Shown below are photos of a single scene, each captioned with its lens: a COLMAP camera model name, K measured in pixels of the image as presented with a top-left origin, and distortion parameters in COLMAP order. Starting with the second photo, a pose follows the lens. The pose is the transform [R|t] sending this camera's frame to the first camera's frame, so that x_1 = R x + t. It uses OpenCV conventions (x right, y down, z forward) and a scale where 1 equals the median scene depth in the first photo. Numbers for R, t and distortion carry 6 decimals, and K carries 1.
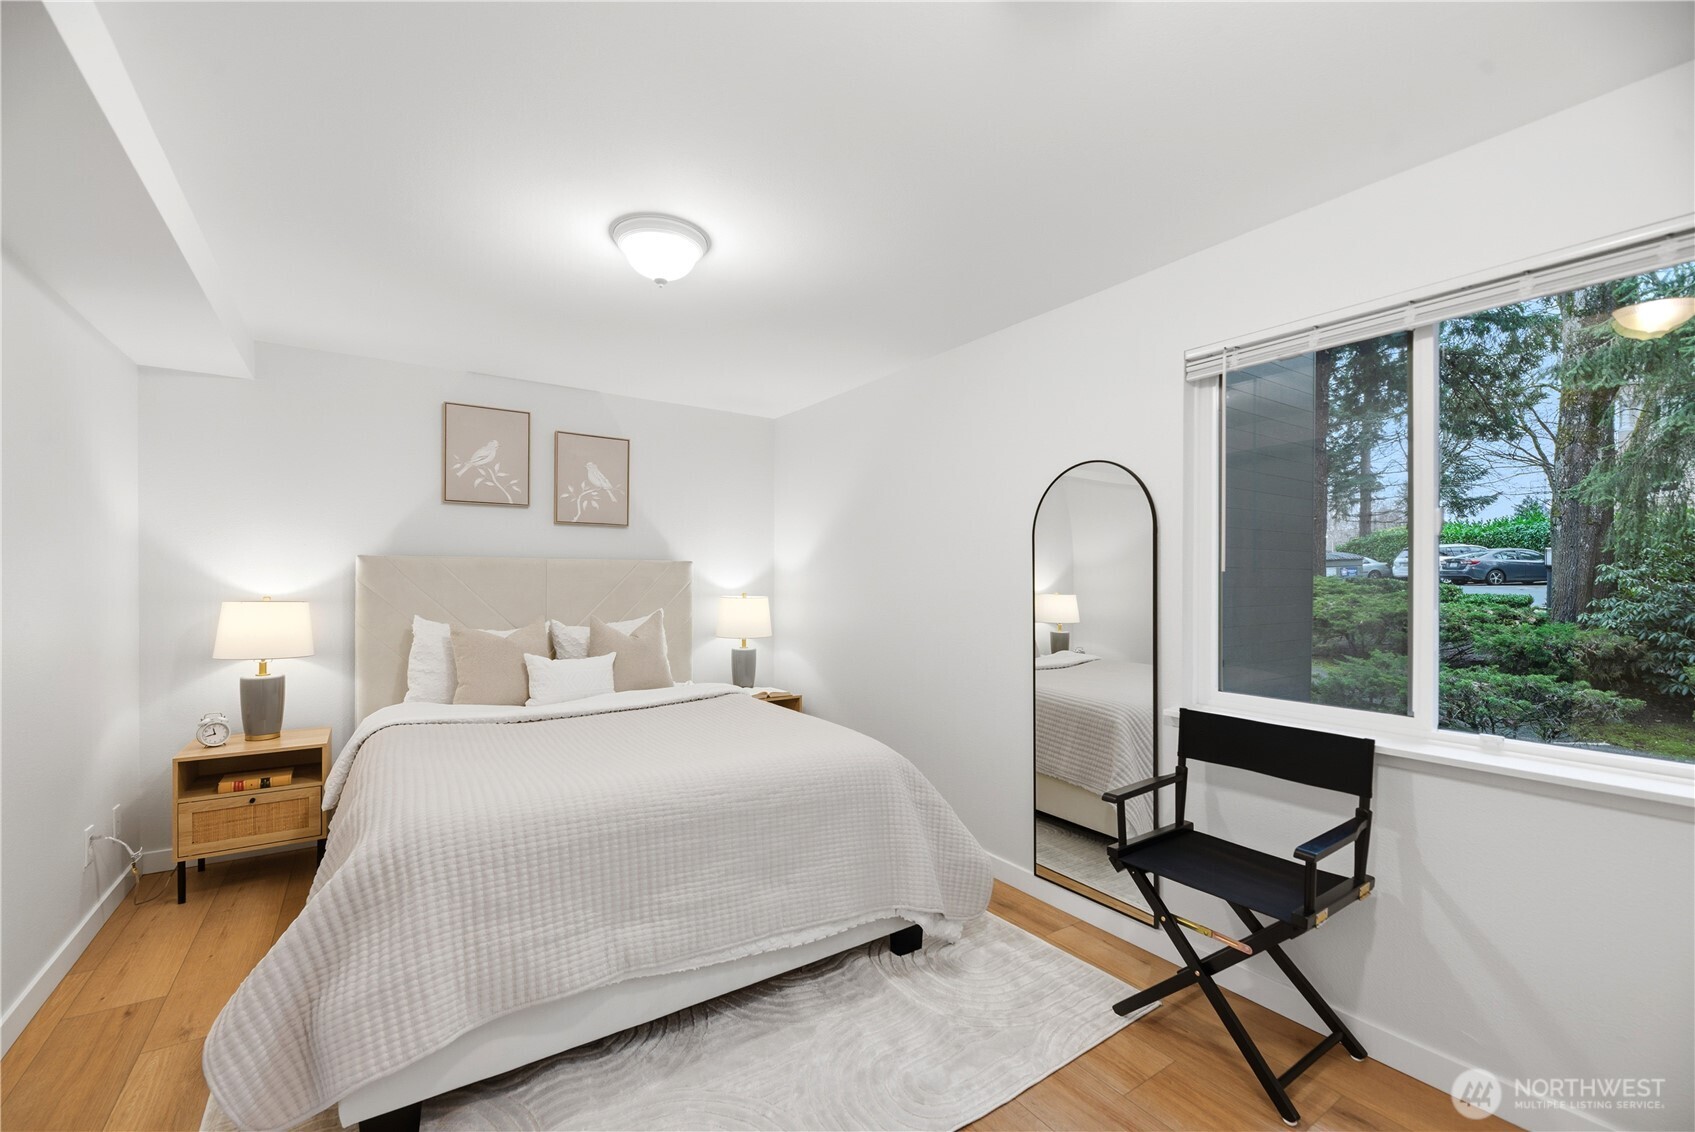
lens RADIAL K [[691.1, 0, 837.9], [0, 691.1, 574.6], [0, 0, 1]] dist [-0.003983, -0.002444]
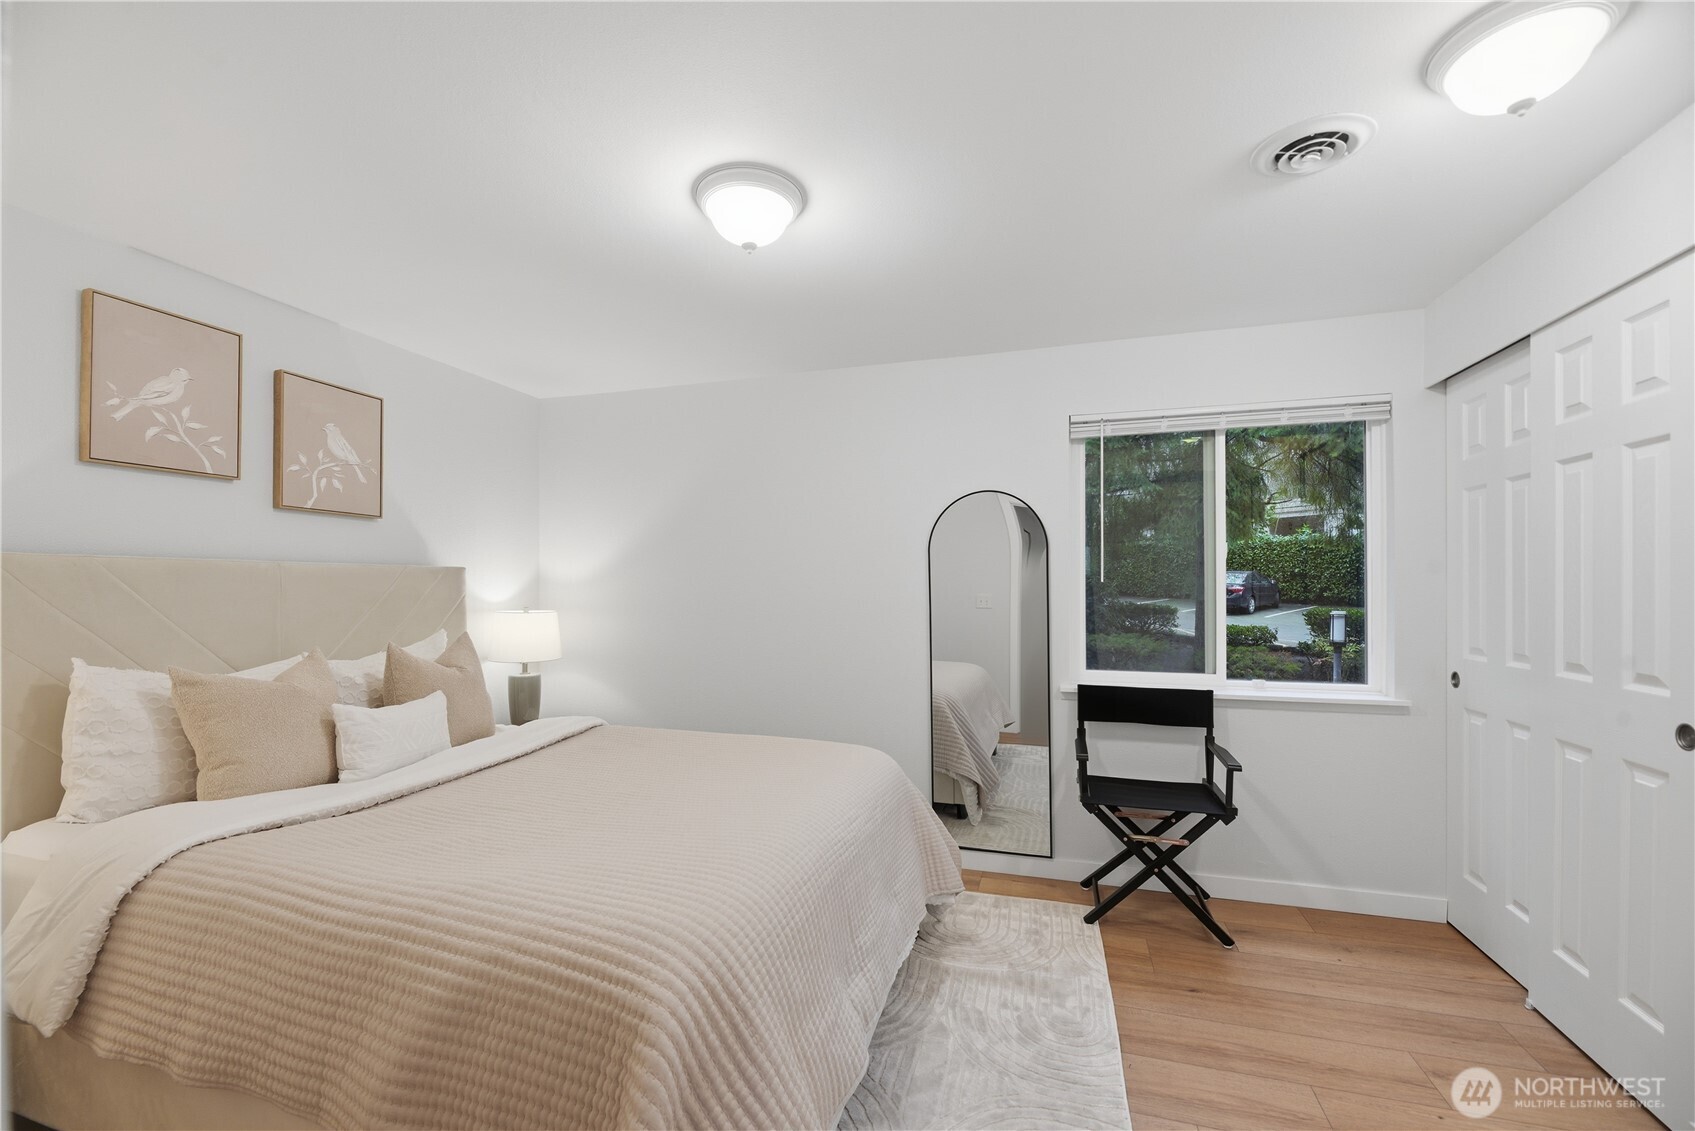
lens RADIAL K [[691.1, 0, 840.5], [0, 691.1, 577.2], [0, 0, 1]] dist [-0.003983, -0.002444]
pose [[0.780471, 0.003143, 0.625185, -0.482571], [0.001027, 0.999980, -0.006309, -0.003665], [-0.625192, 0.005566, 0.780451, 0.173012]]
